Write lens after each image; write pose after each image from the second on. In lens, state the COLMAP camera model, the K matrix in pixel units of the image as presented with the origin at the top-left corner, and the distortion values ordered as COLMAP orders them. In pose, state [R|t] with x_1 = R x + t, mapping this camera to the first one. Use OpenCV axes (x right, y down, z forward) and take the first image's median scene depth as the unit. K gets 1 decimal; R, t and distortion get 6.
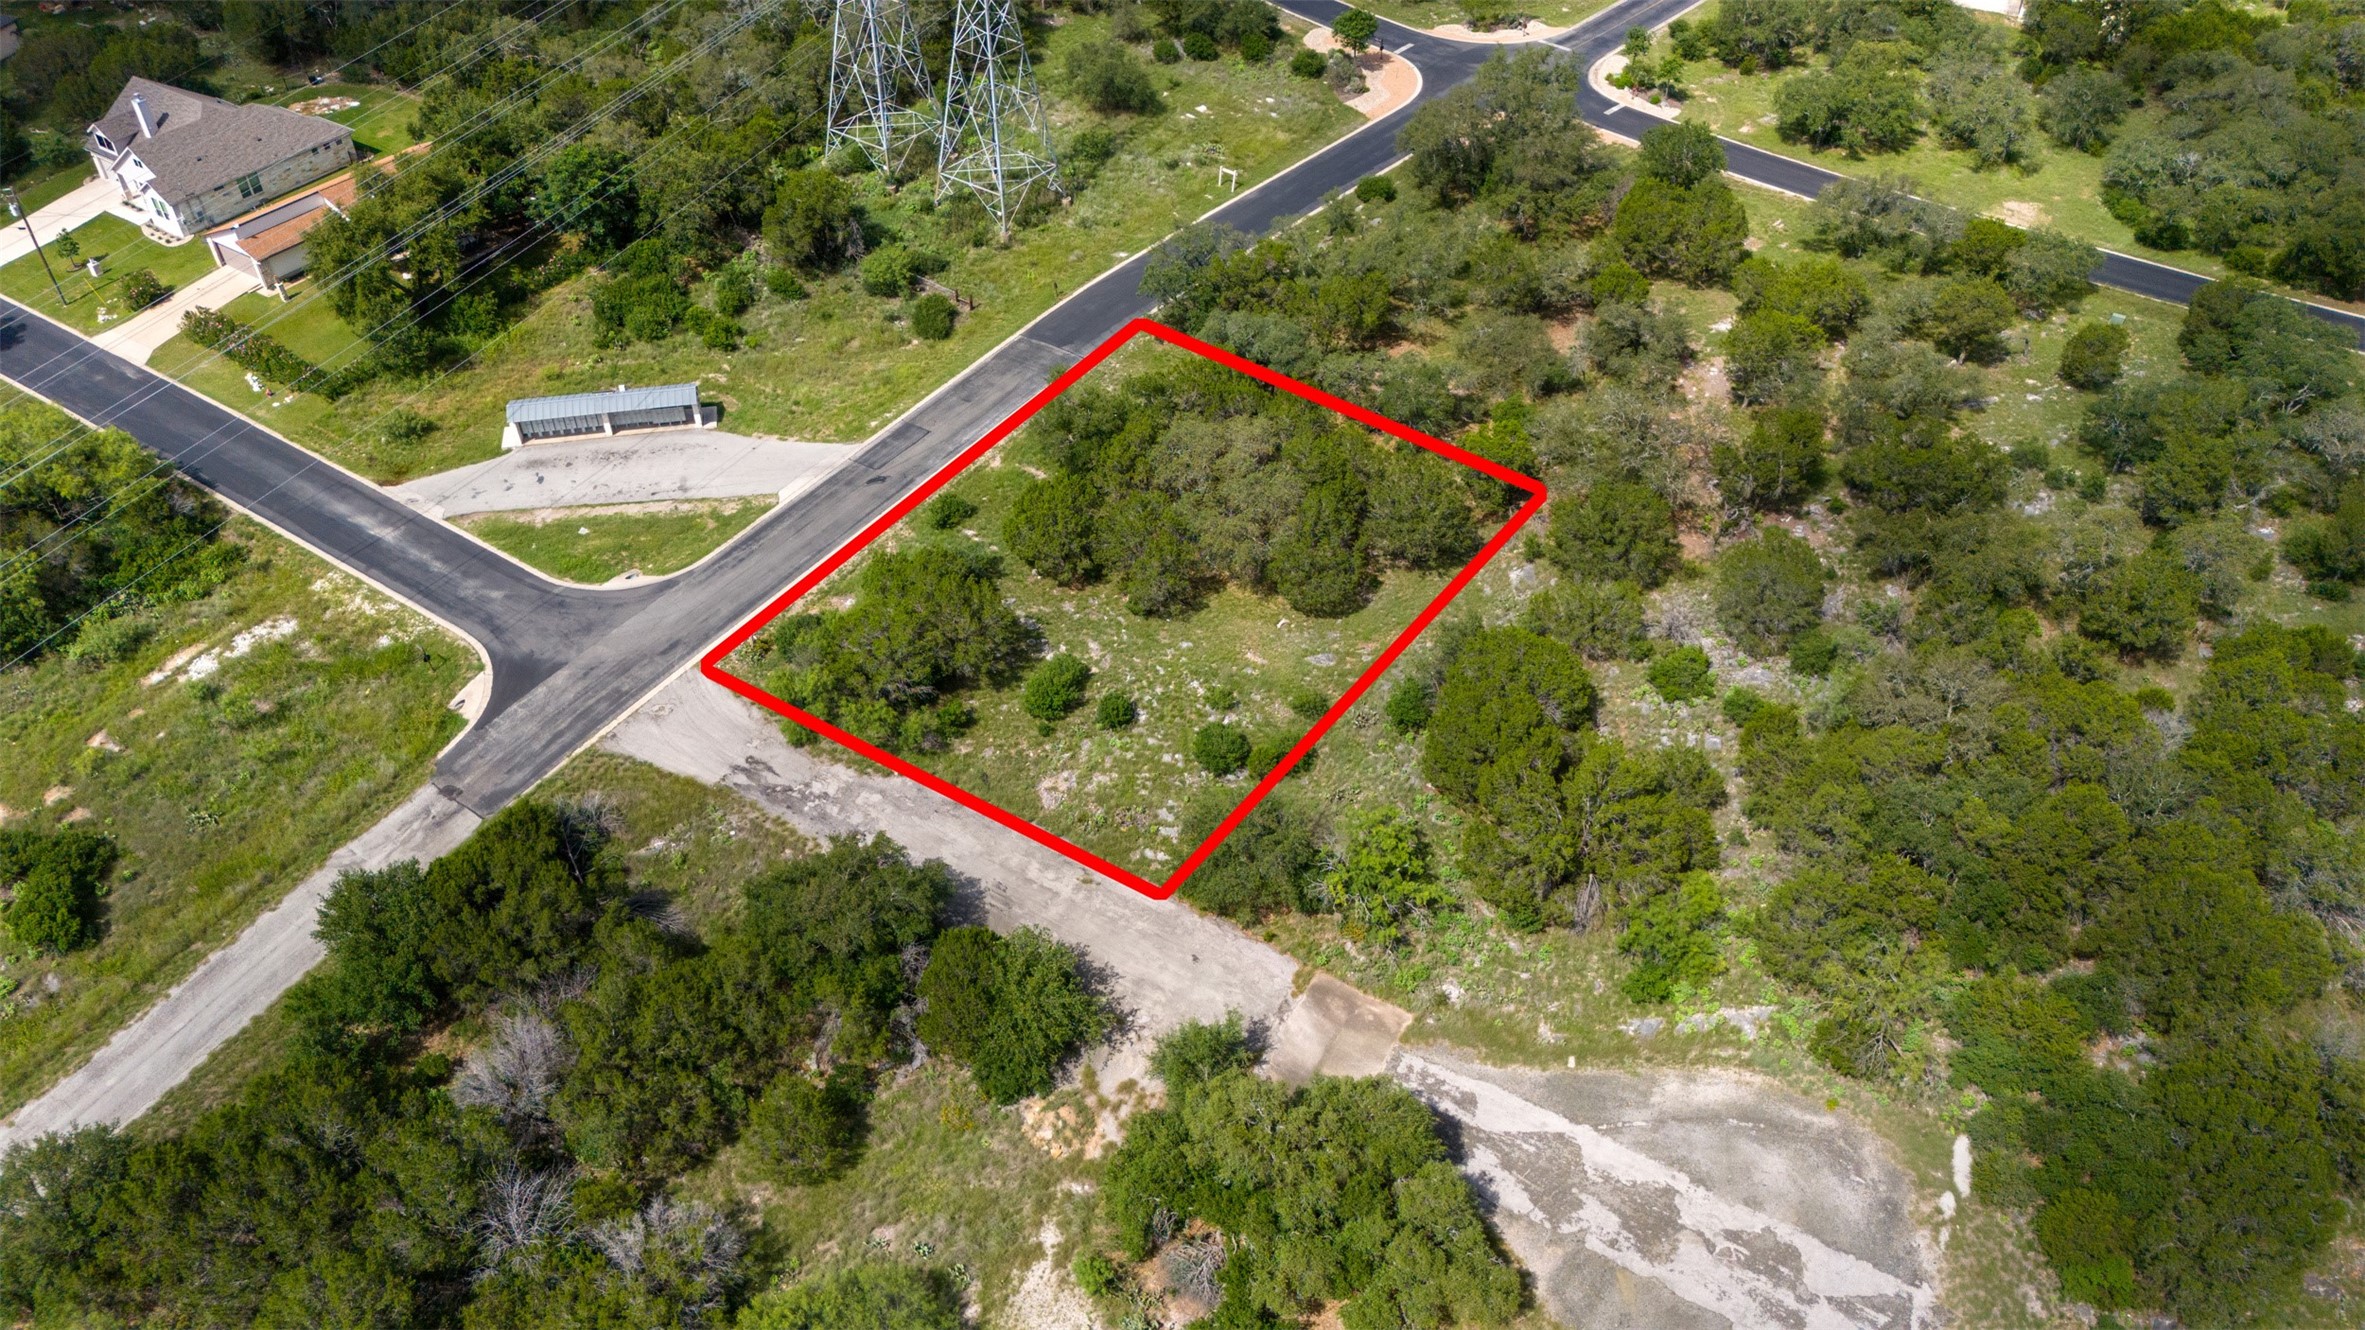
lens RADIAL K [[1732.6, 0, 1188.7], [0, 1732.6, 665.2], [0, 0, 1]] dist [0.102753, -0.148663]
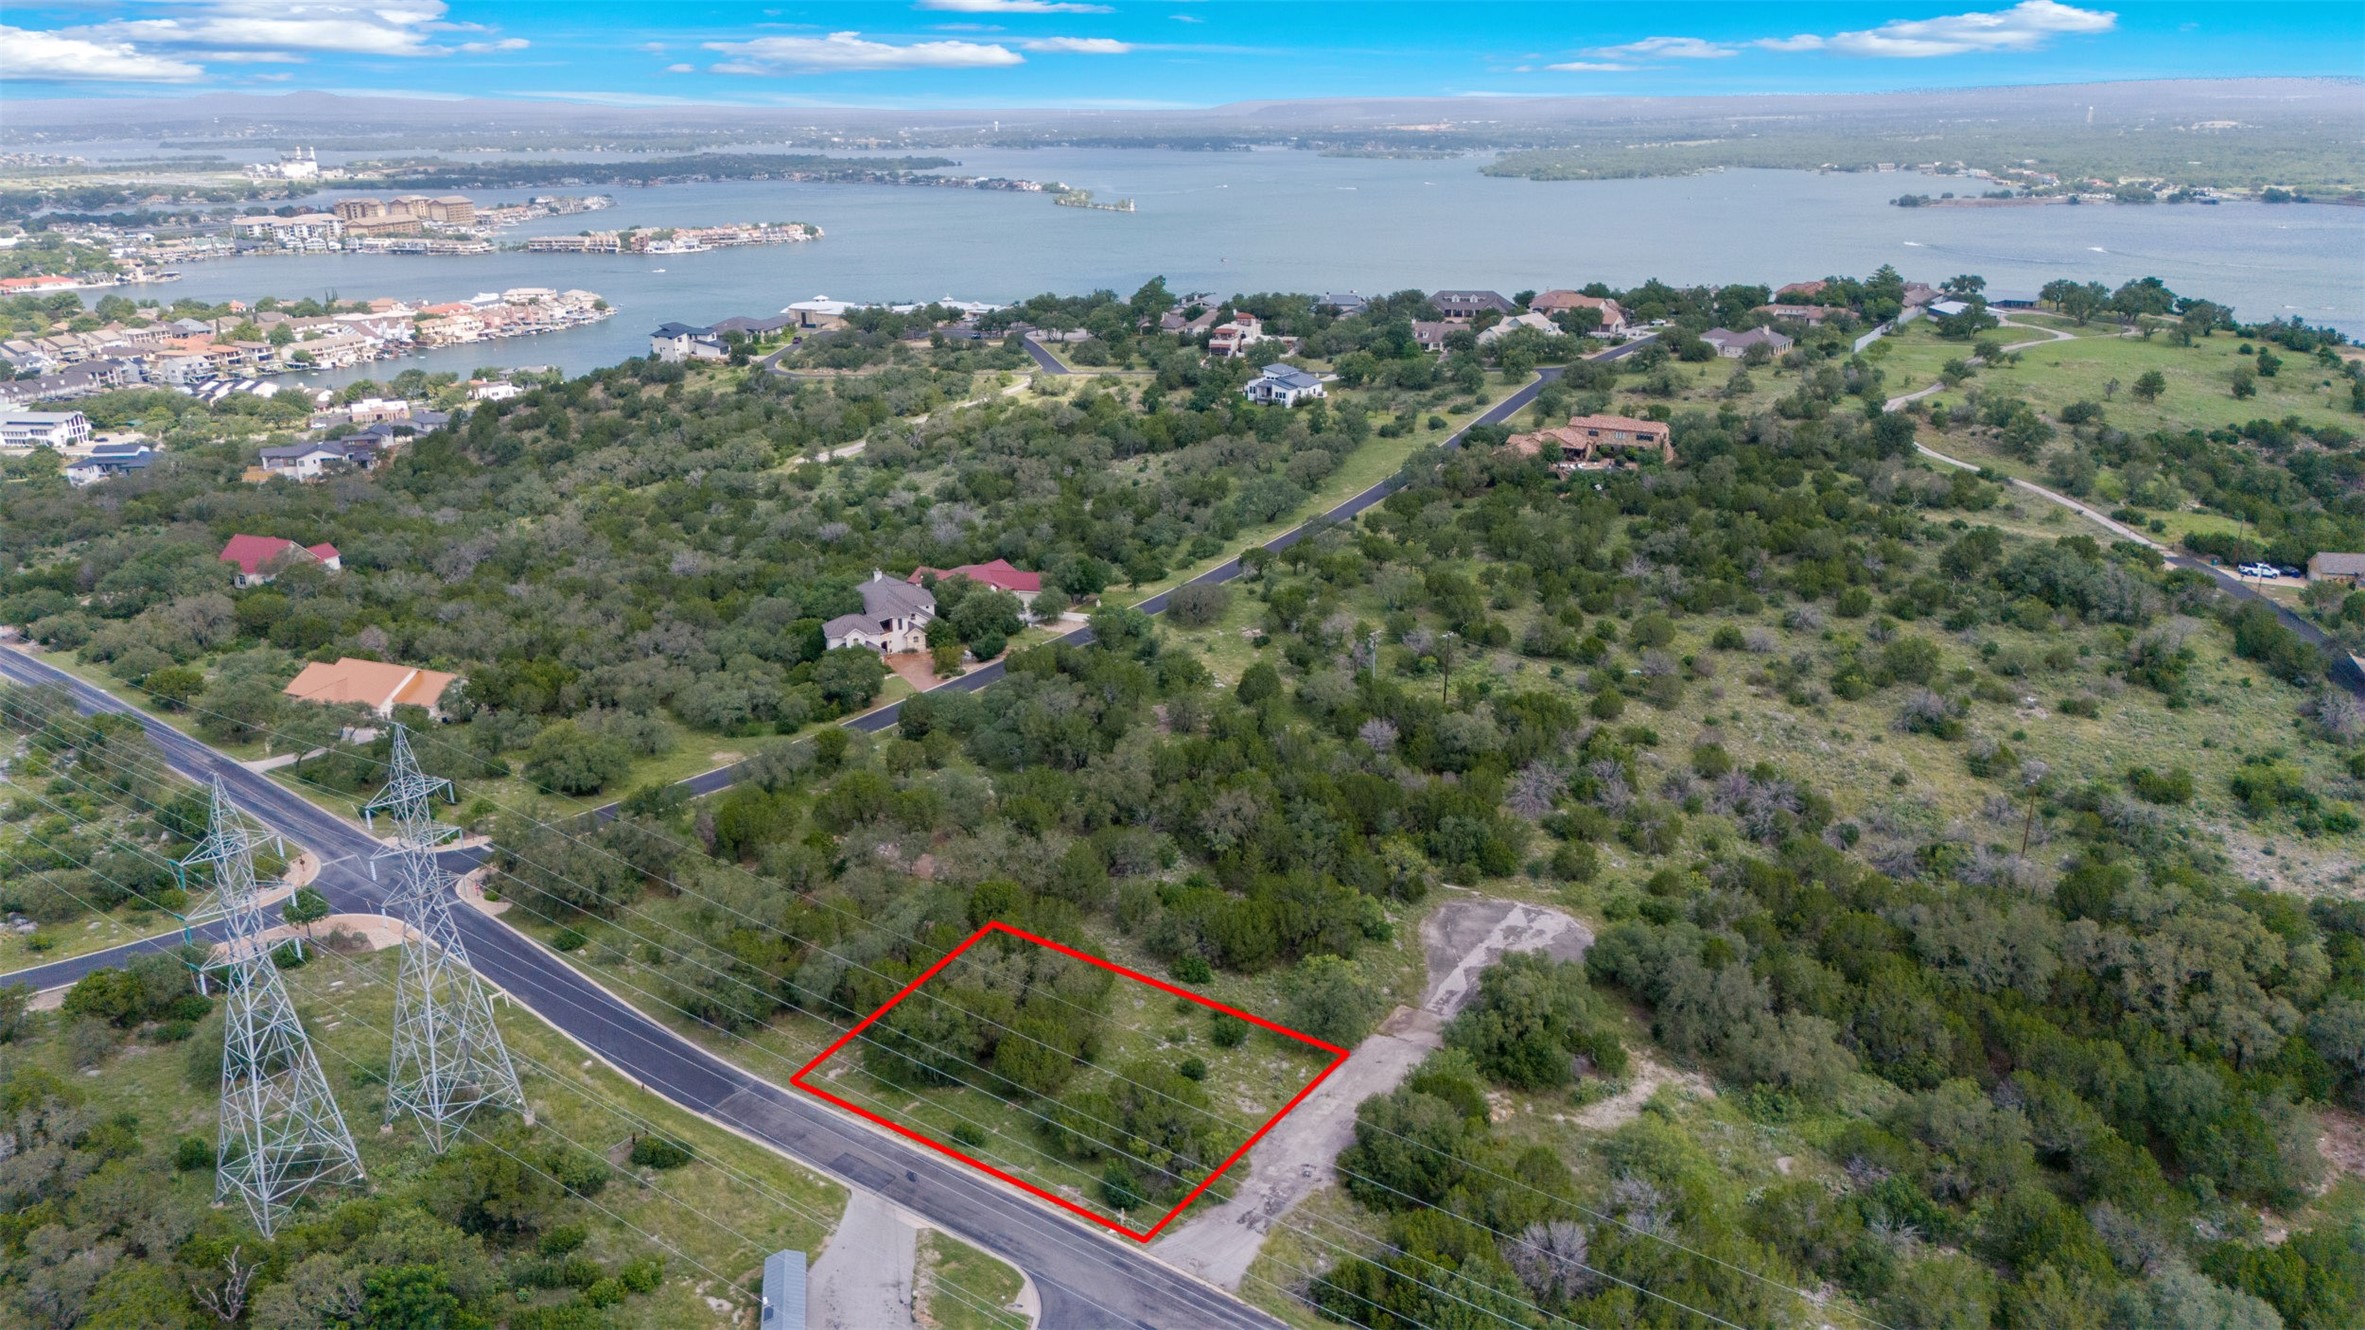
lens RADIAL K [[1736.7, 0, 1187.3], [0, 1736.7, 663.3], [0, 0, 1]] dist [0.078353, -0.082243]
pose [[-0.004374, -0.305618, 0.952144, -1.350303], [0.659724, 0.714664, 0.232423, -0.570006], [-0.751496, 0.629169, 0.198498, 0.480572]]
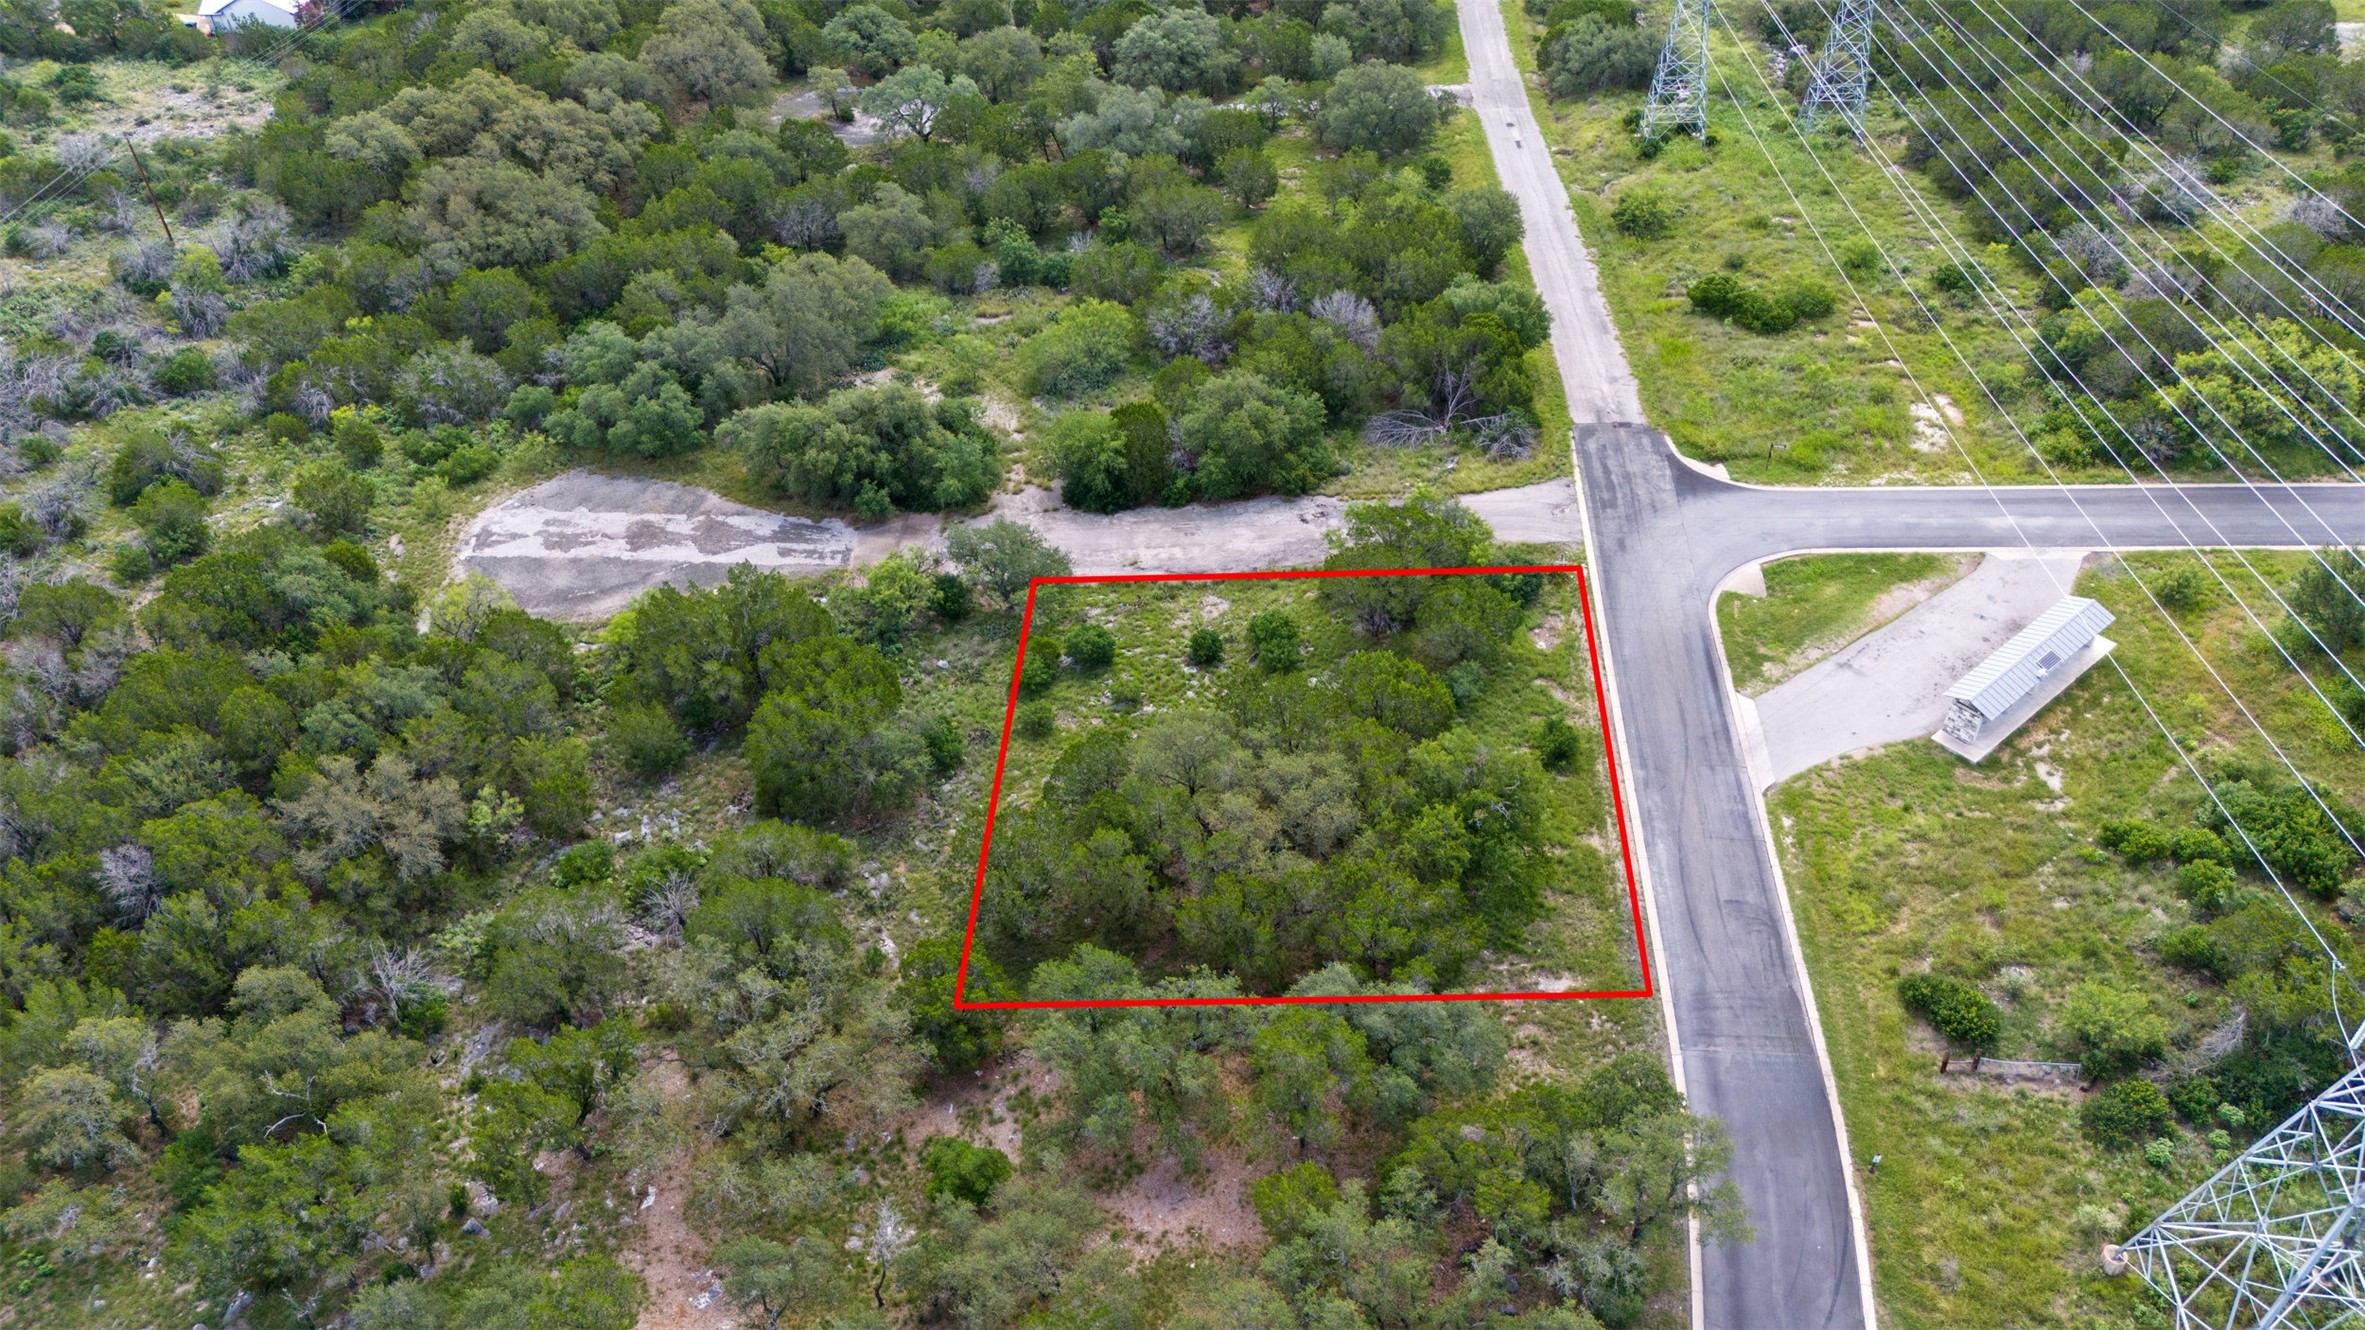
lens RADIAL K [[1746.9, 0, 1188.2], [0, 1746.9, 657.7], [0, 0, 1]] dist [0.081932, -0.082195]
pose [[-0.870950, 0.339070, -0.355638, 0.329623], [-0.298342, 0.210188, 0.931028, -0.913203], [0.390434, 0.916980, -0.081905, 1.074344]]
